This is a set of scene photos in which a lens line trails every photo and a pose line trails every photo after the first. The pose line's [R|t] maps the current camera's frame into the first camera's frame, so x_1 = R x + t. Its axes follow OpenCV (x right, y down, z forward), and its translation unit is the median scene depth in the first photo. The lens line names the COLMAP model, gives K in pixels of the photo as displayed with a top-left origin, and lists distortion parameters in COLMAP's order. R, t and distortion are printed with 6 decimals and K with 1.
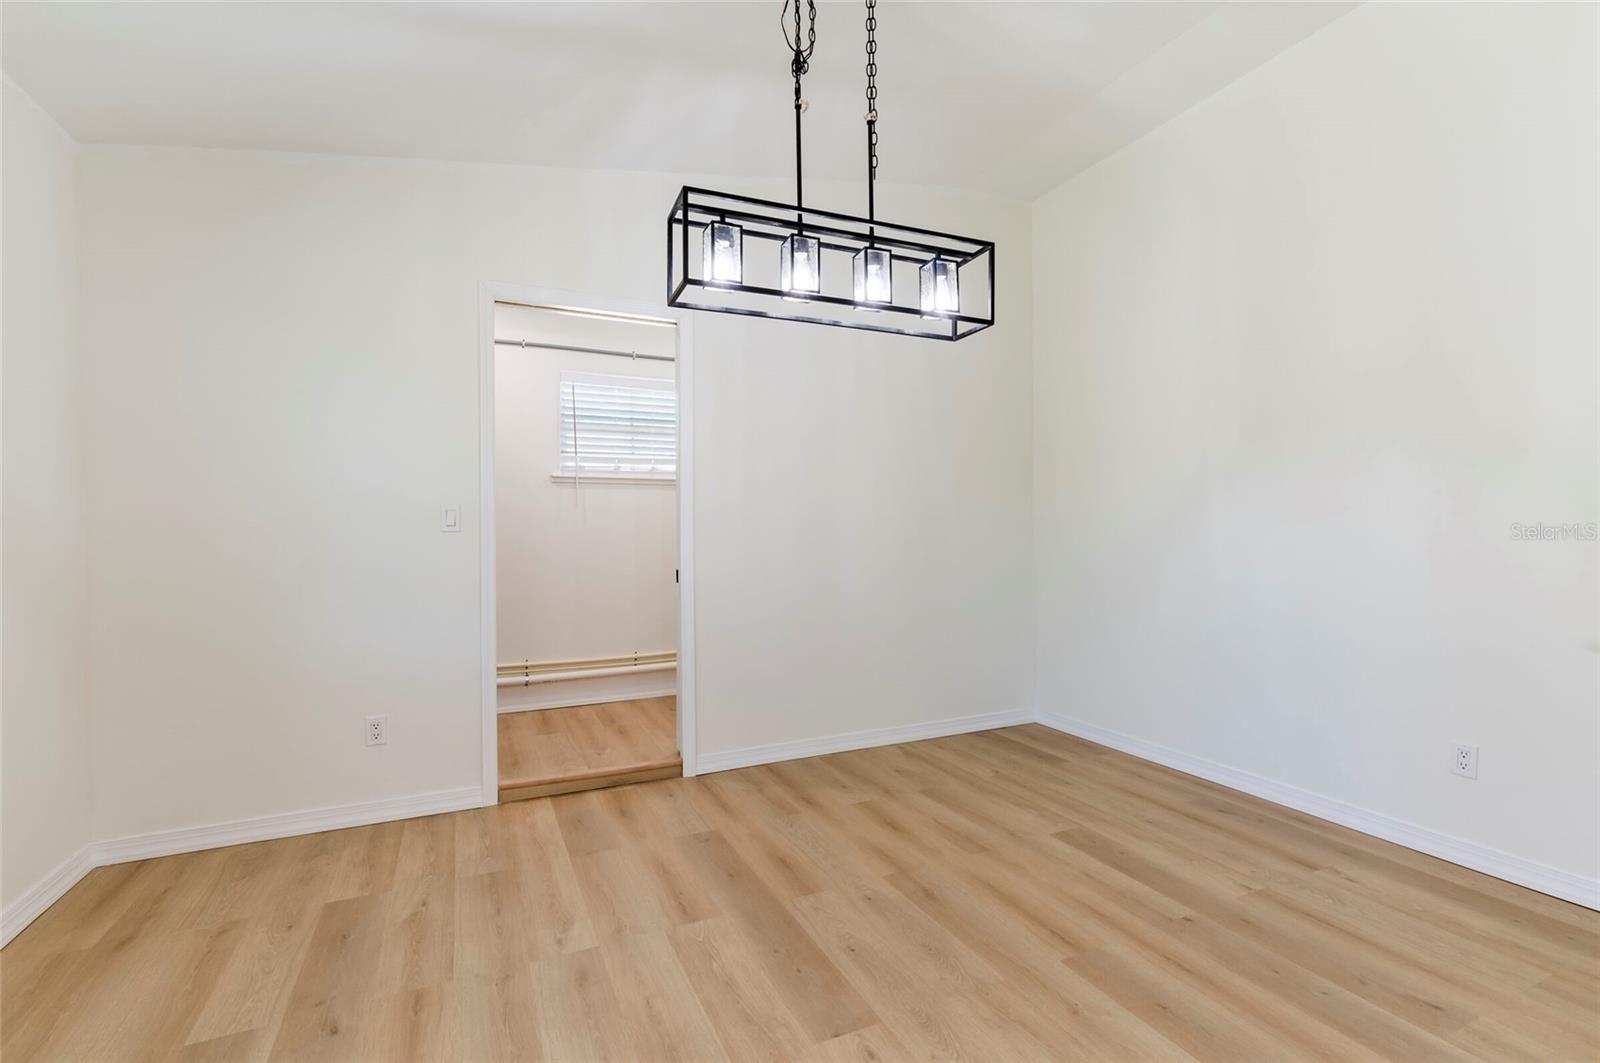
lens RADIAL K [[762.0, 0, 786.4], [0, 762.0, 526.6], [0, 0, 1]] dist [0.000543, -0.003018]
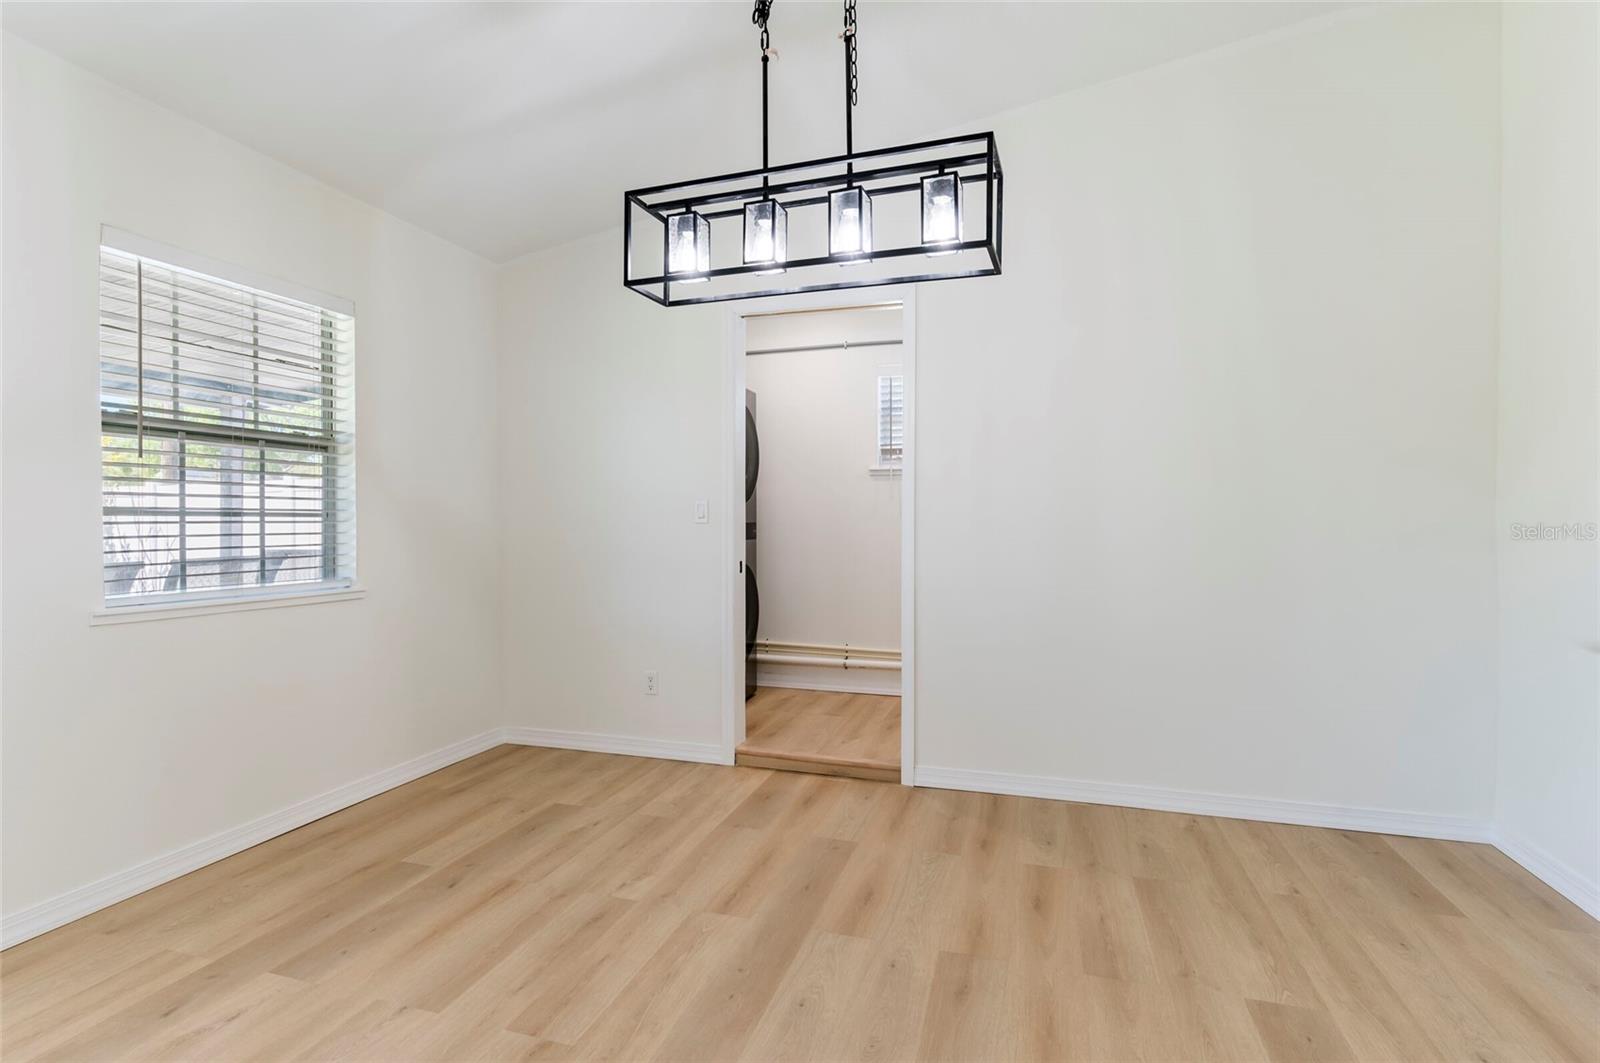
lens RADIAL K [[762.0, 0, 773.5], [0, 762.0, 524.0], [0, 0, 1]] dist [0.000543, -0.003018]
pose [[0.729110, 0.010177, -0.684321, 0.464002], [-0.004562, 0.999939, 0.010010, -0.003212], [0.684381, -0.004176, 0.729113, 0.242127]]
